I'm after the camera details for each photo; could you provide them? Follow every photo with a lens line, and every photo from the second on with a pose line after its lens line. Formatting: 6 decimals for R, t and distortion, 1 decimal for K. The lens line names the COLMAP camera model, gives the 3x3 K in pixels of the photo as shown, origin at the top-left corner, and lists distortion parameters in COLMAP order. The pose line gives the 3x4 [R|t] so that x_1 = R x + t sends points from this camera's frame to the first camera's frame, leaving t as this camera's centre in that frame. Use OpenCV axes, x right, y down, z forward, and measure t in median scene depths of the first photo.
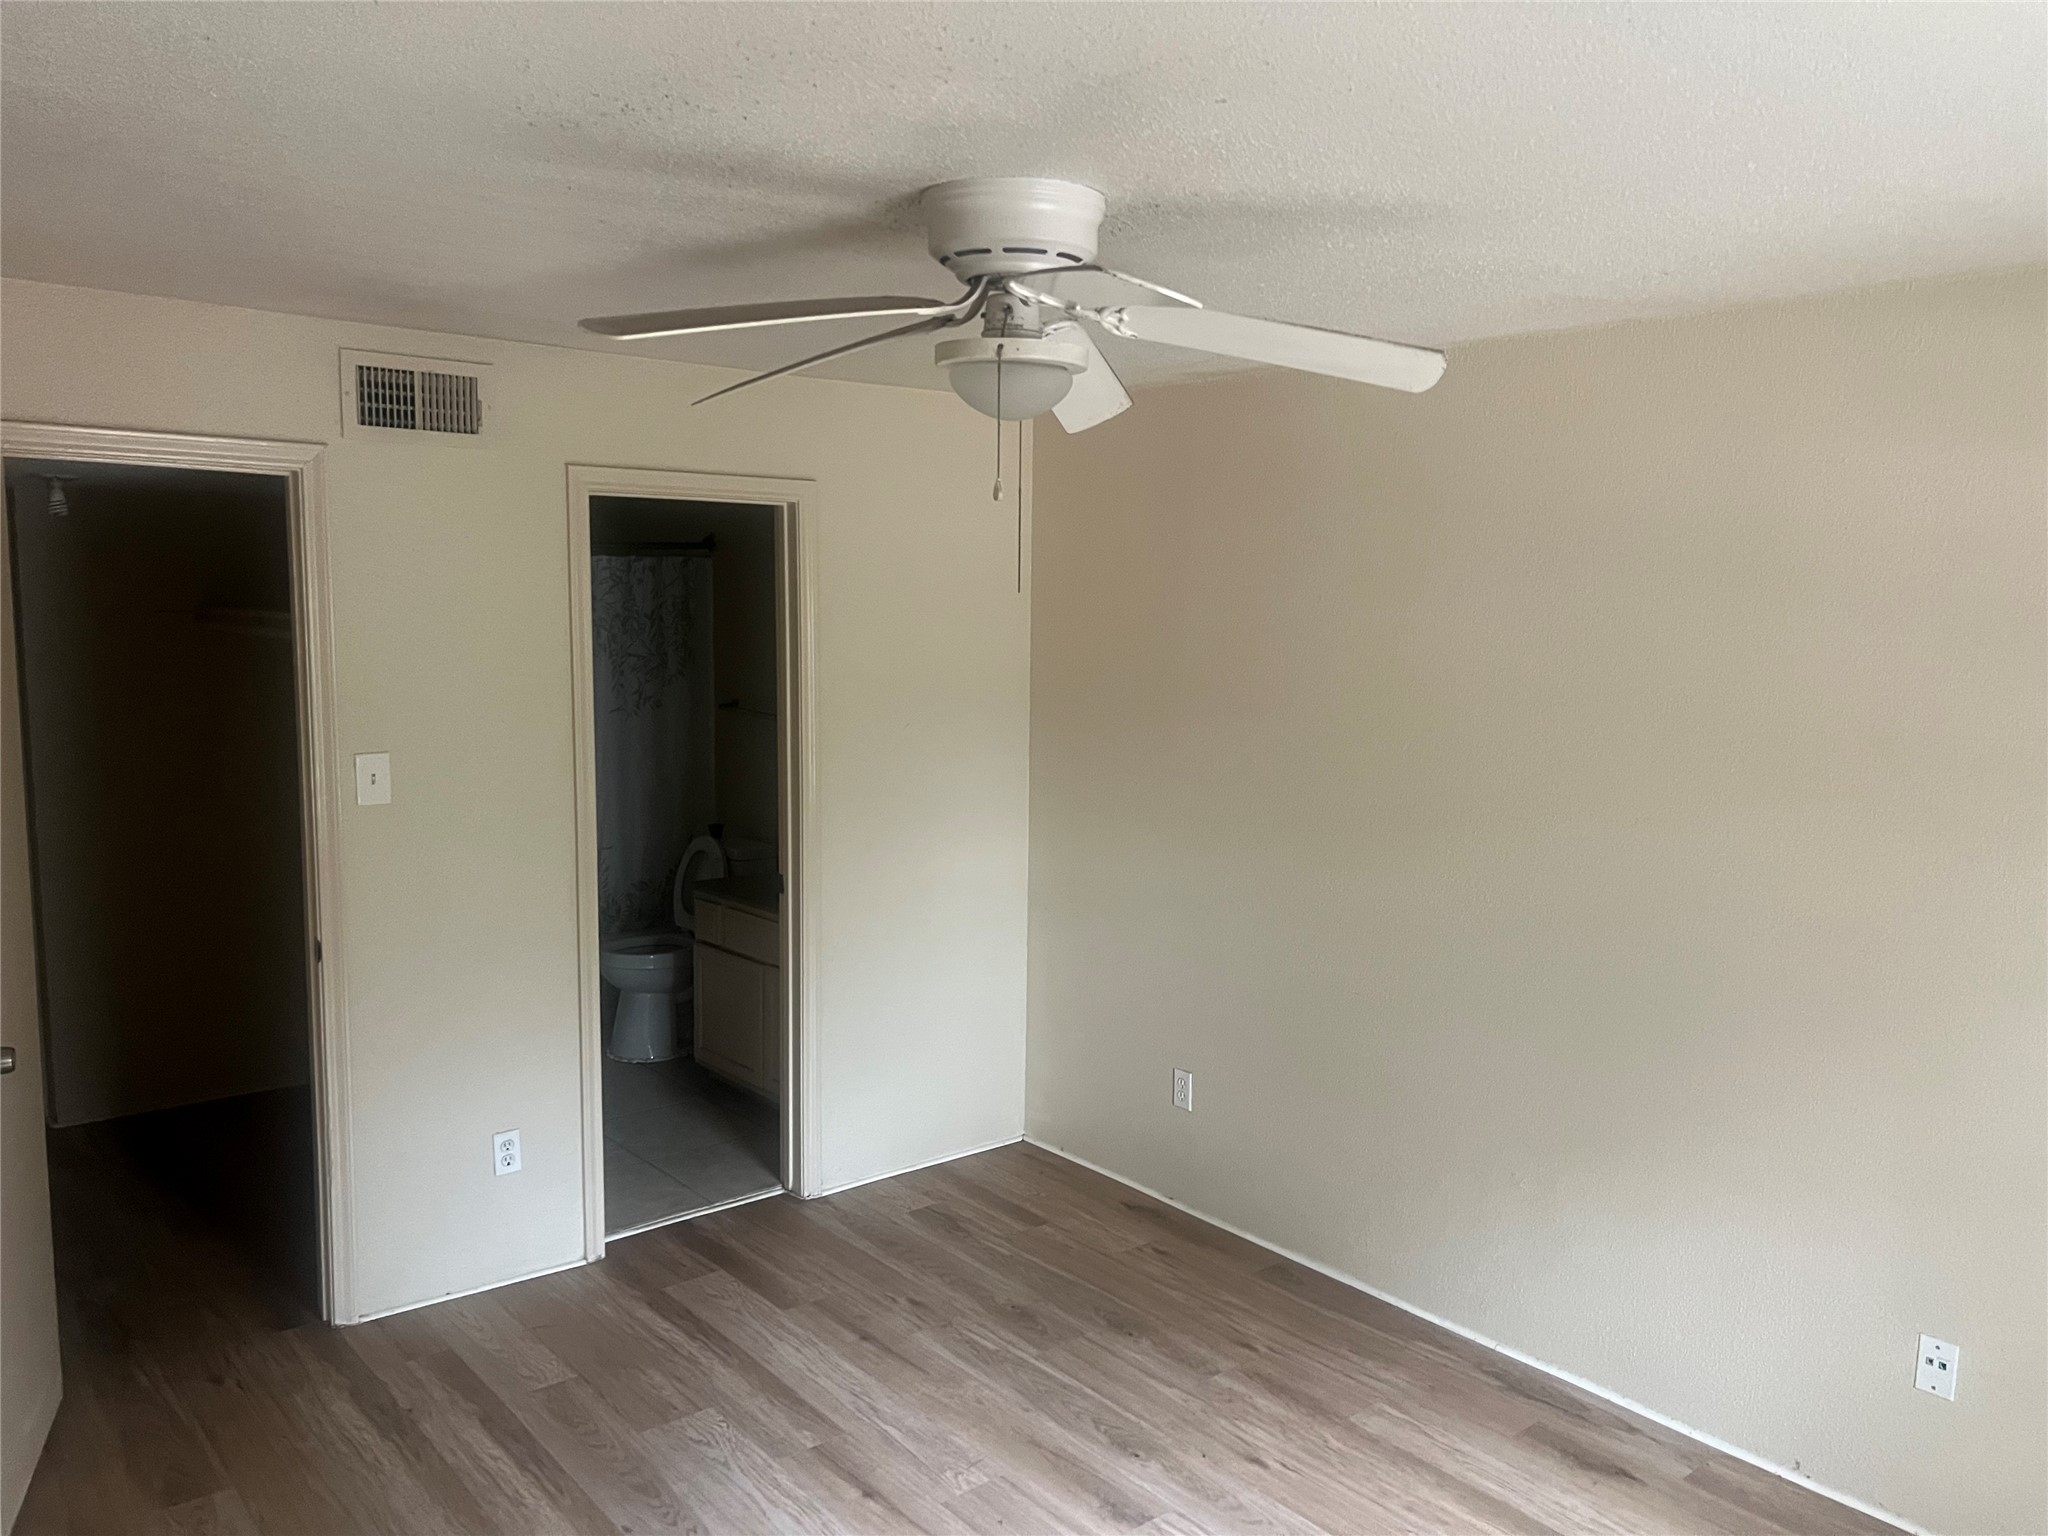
lens RADIAL K [[1543.1, 0, 1031.1], [0, 1543.1, 771.5], [0, 0, 1]] dist [0.037785, -0.024334]
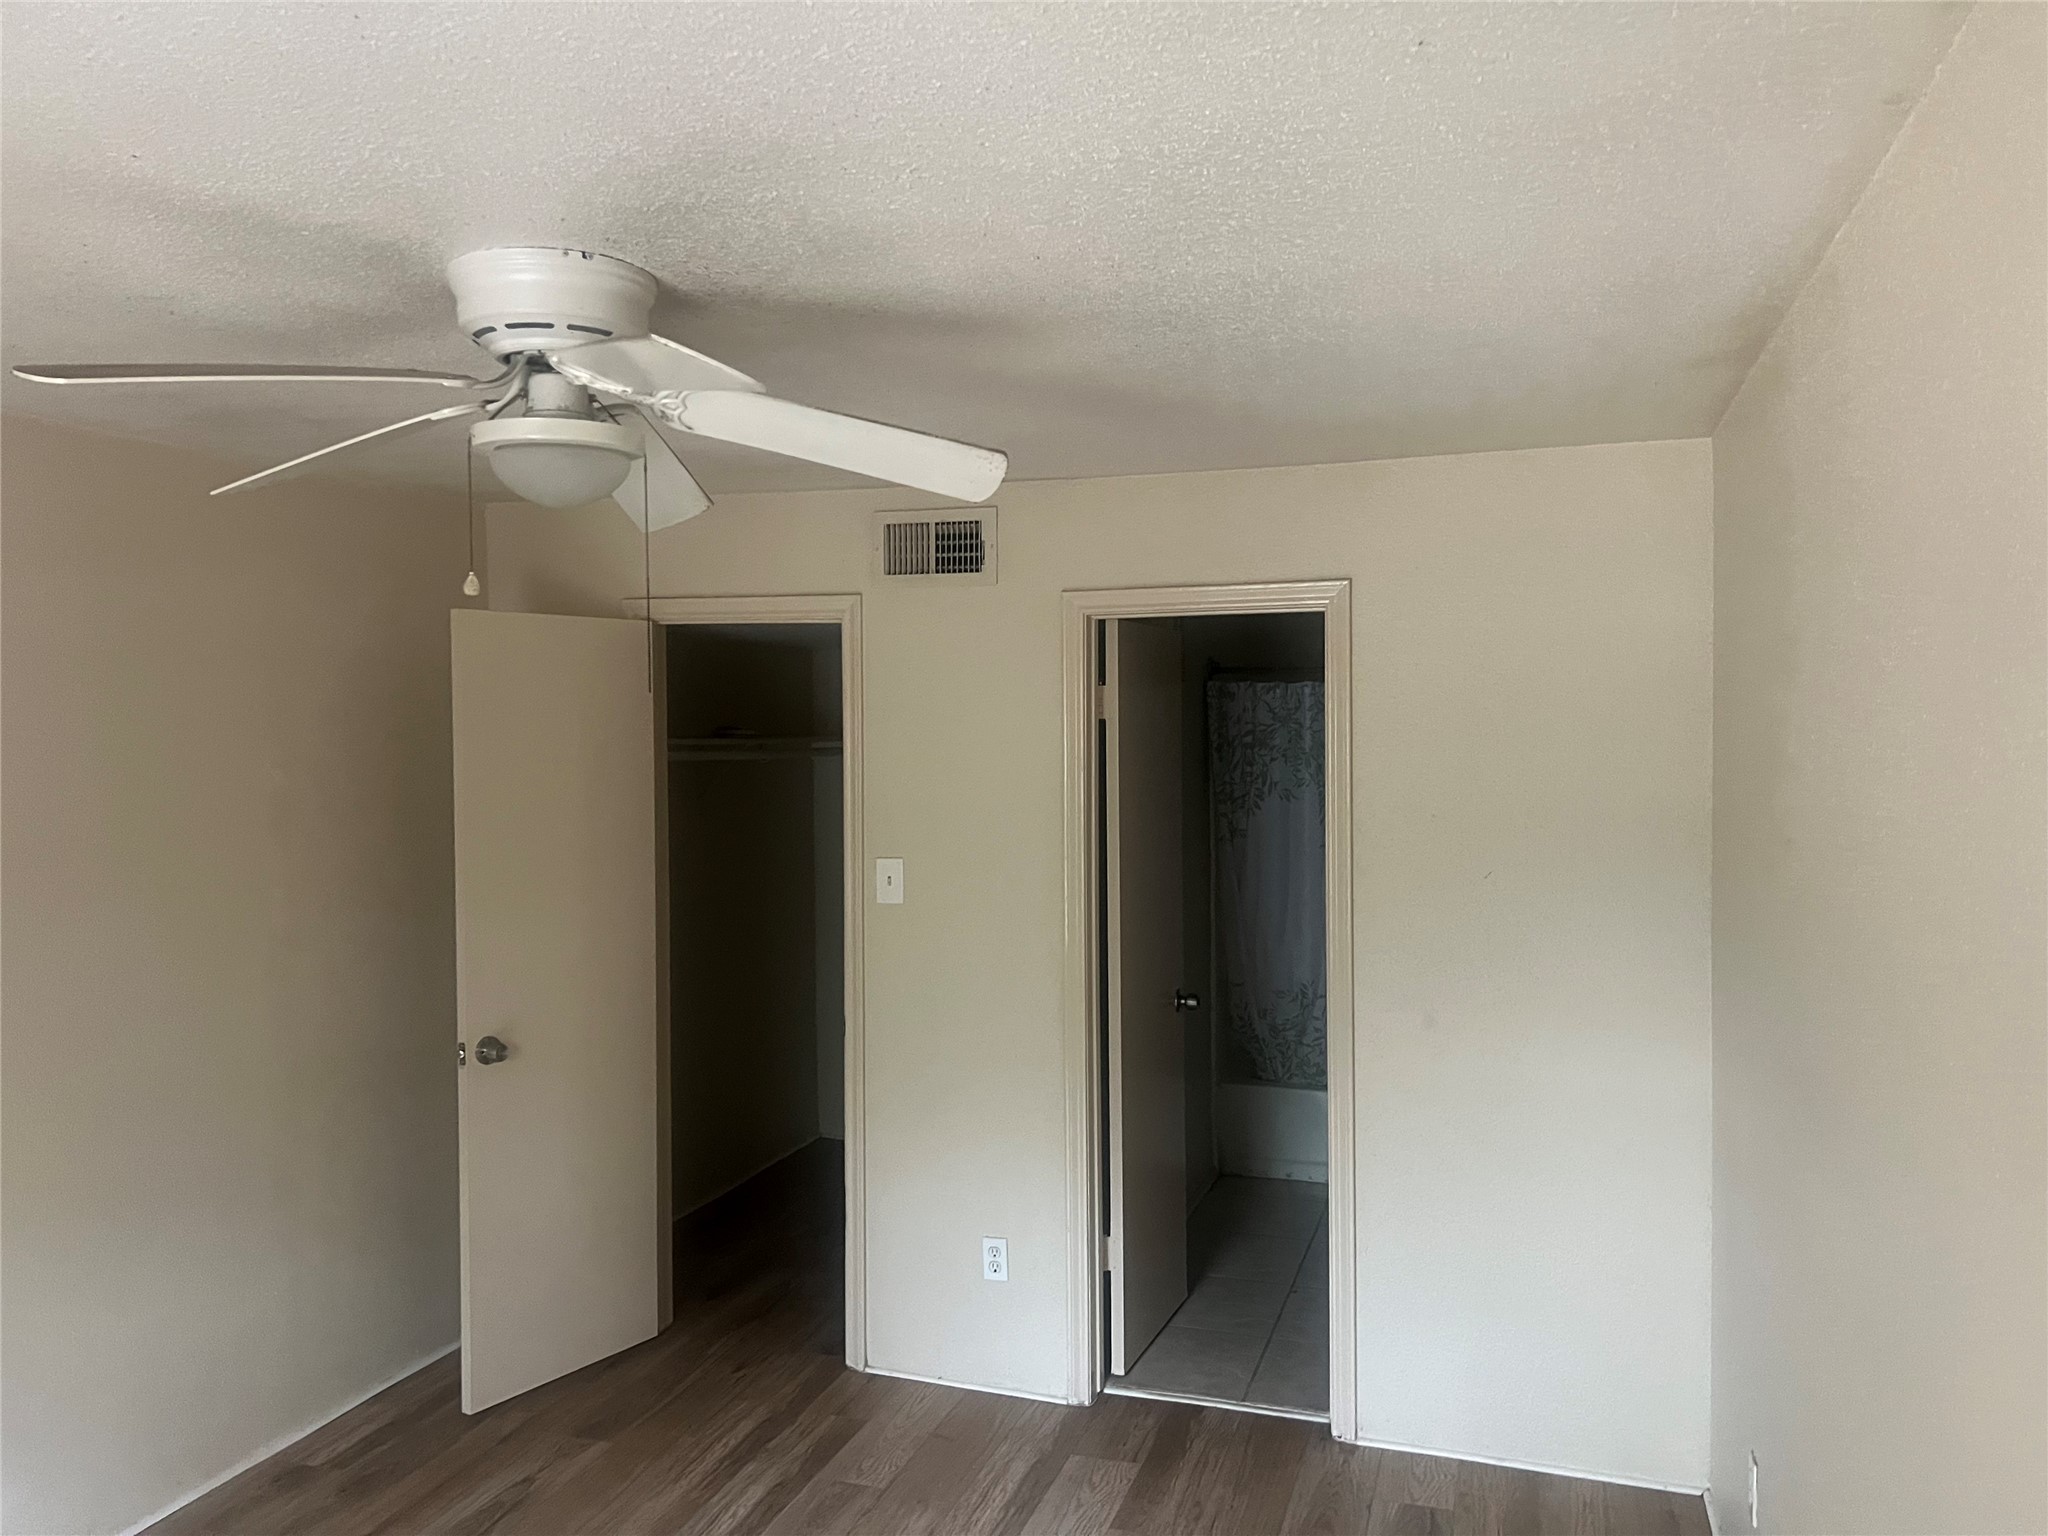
lens RADIAL K [[1543.1, 0, 1028.0], [0, 1543.1, 758.0], [0, 0, 1]] dist [0.037785, -0.024334]
pose [[0.534400, 0.001735, -0.845230, 0.626436], [-0.088197, 0.994653, -0.053721, -0.035846], [0.840618, 0.103255, 0.531696, 0.512388]]
